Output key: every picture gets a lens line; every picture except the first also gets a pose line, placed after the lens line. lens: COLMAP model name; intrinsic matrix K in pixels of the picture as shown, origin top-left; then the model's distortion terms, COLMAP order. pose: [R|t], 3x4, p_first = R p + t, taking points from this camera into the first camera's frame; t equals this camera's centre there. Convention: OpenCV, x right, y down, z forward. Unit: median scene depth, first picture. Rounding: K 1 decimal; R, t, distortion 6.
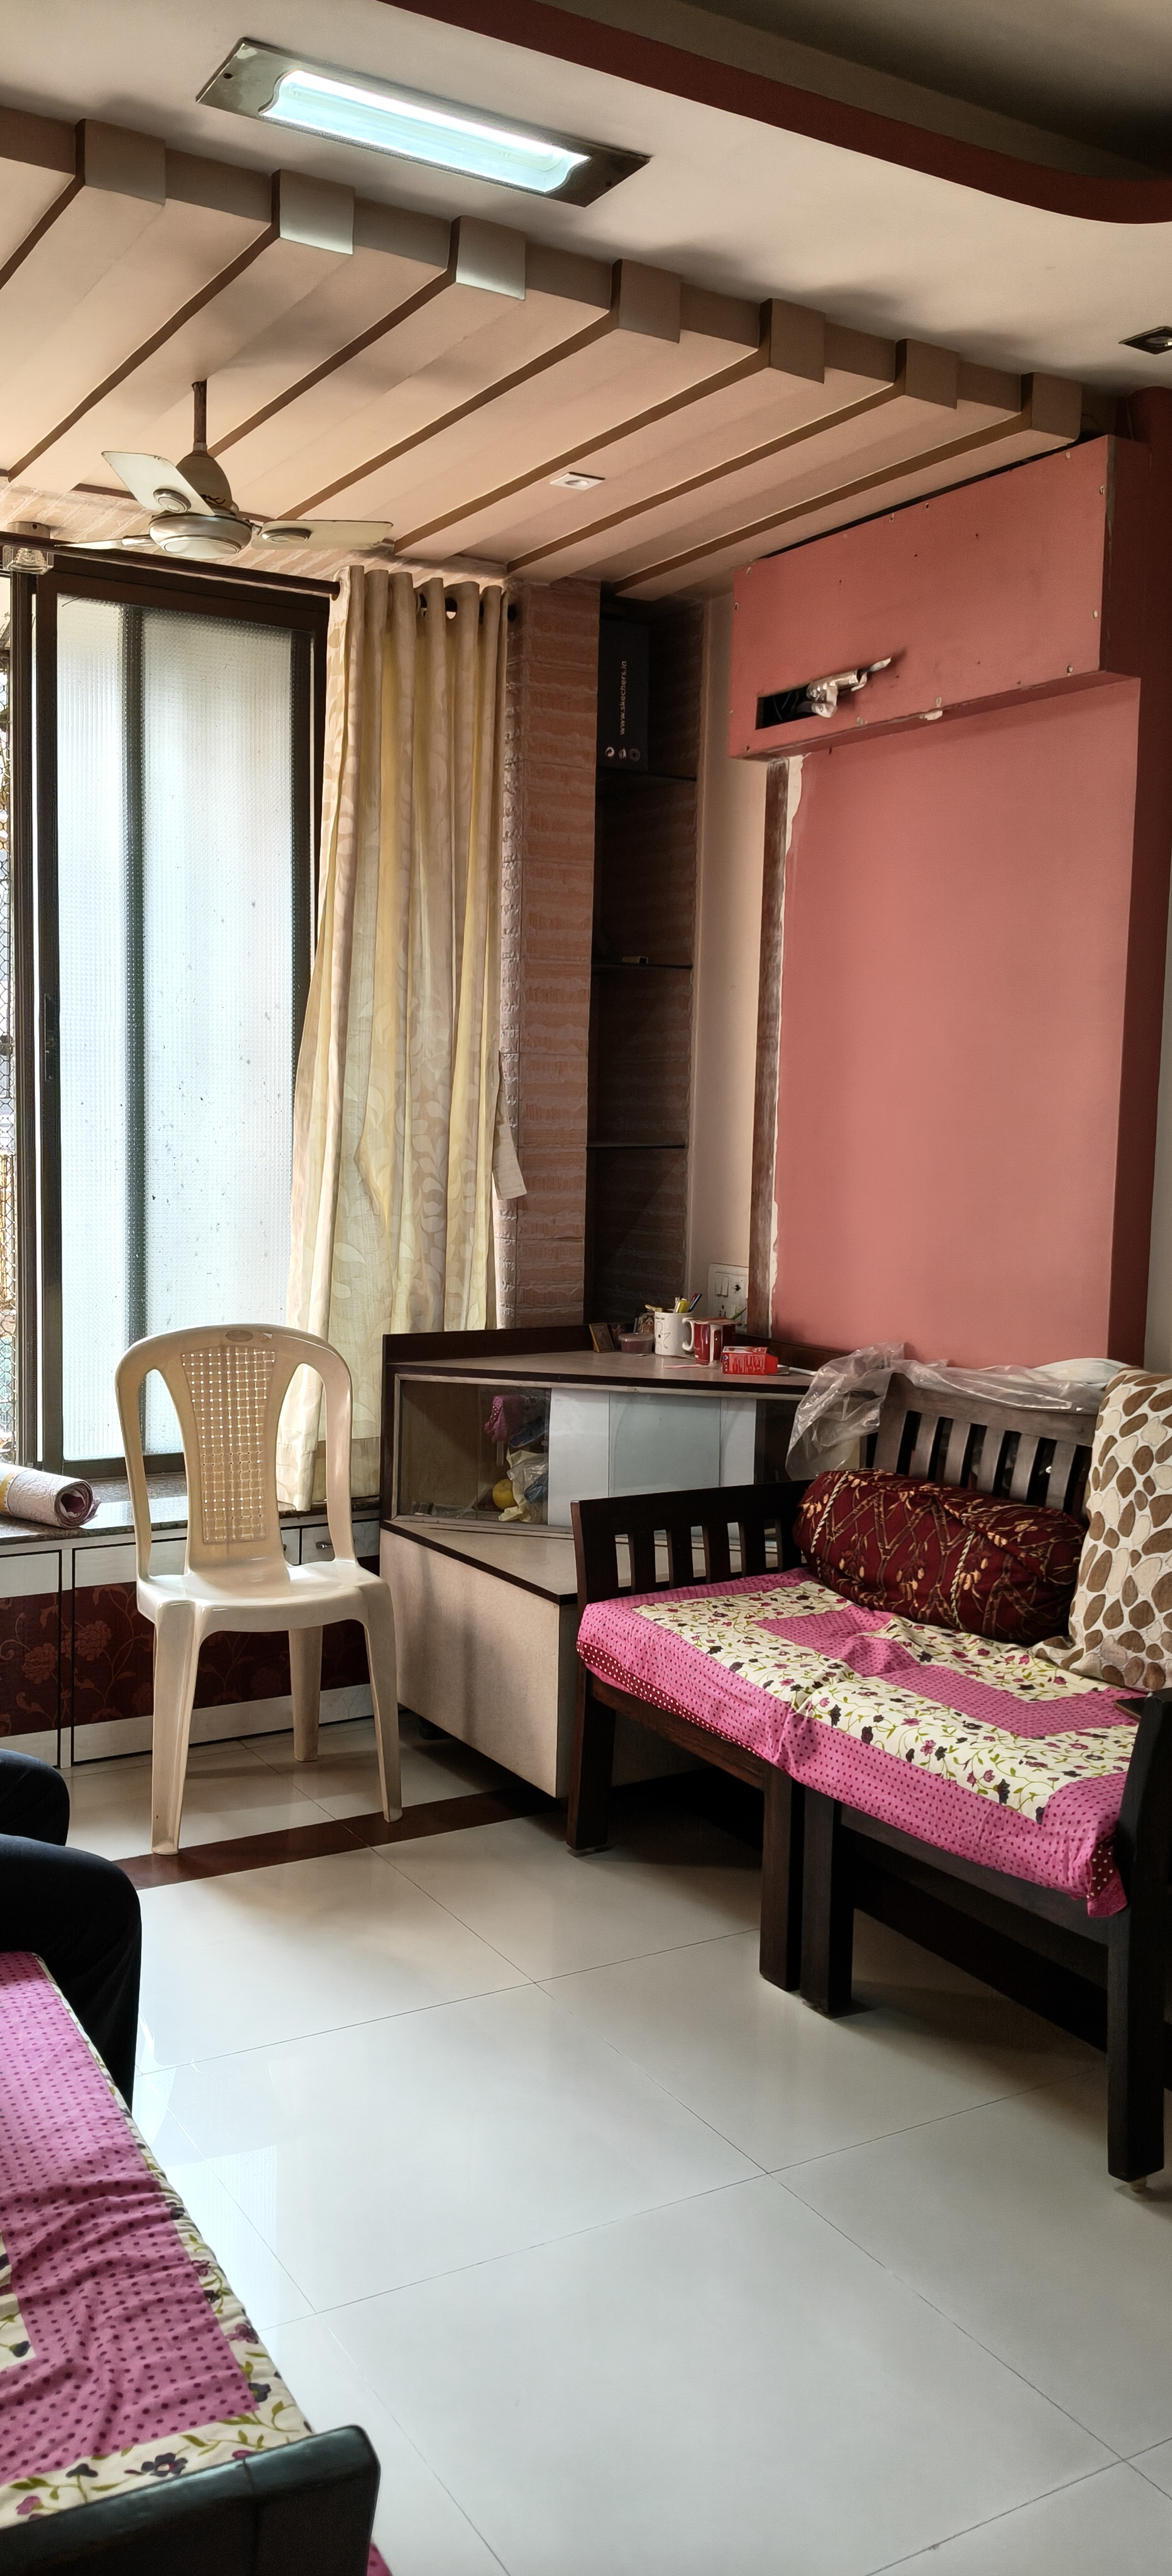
lens RADIAL K [[2010.7, 0, 586.0], [0, 2010.7, 1288.0], [0, 0, 1]] dist [0.201528, -0.451475]
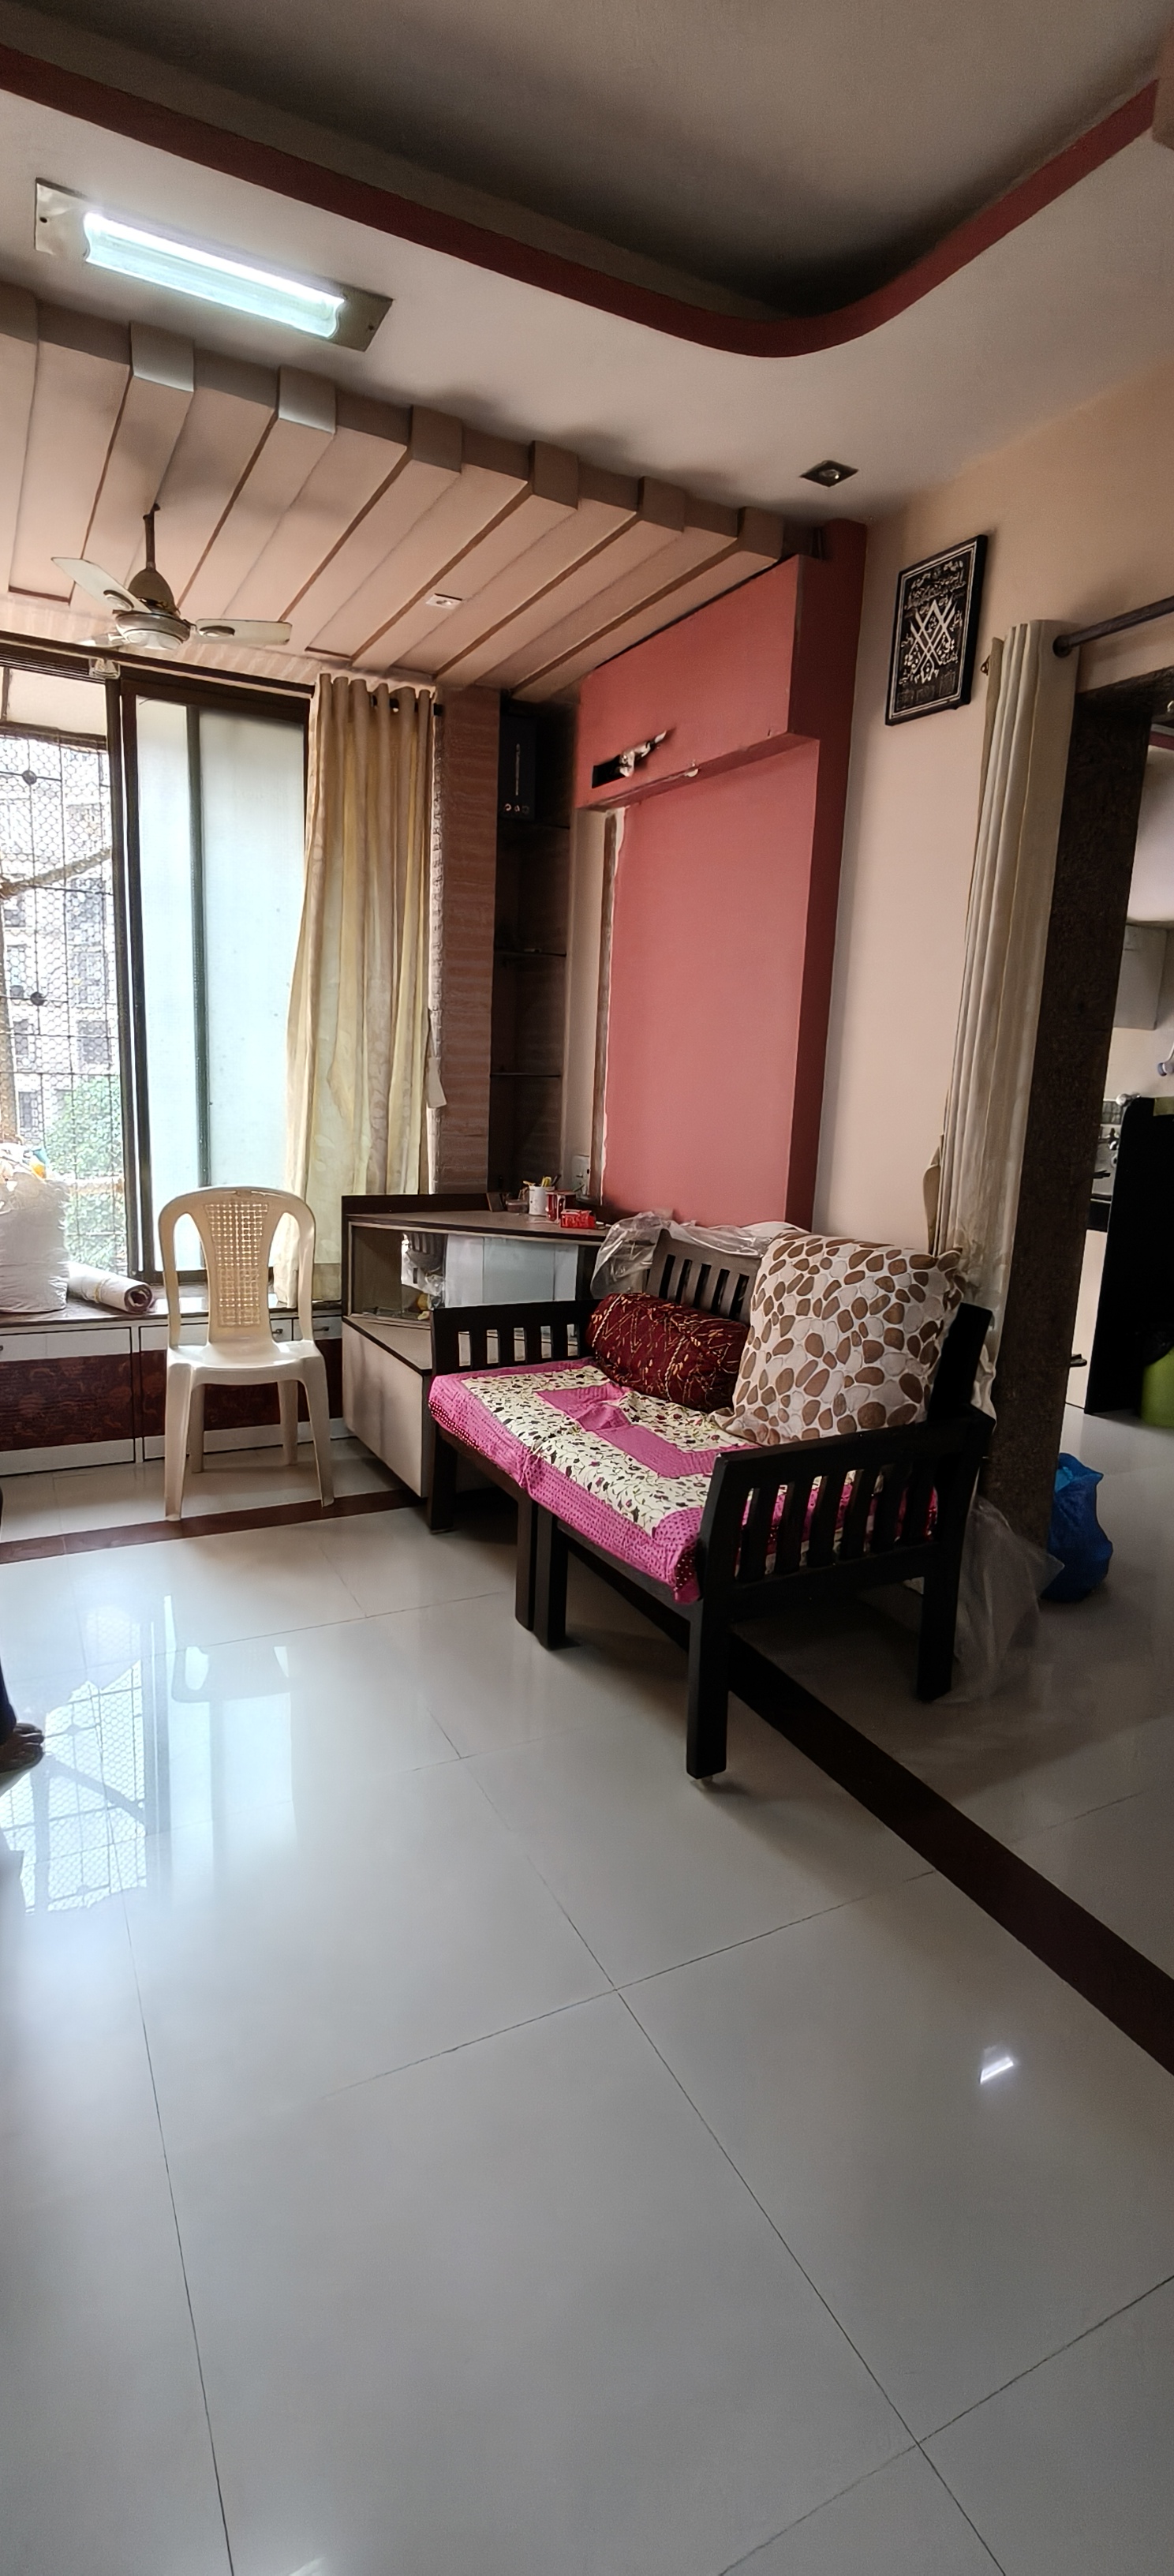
lens RADIAL K [[1179.5, 0, 587.0], [0, 1179.5, 1288.0], [0, 0, 1]] dist [0.030496, -0.000074]
pose [[0.997325, 0.029661, -0.066799, 0.163811], [-0.023394, 0.995417, 0.092720, 0.006073], [0.069243, -0.090910, 0.993449, 0.130045]]
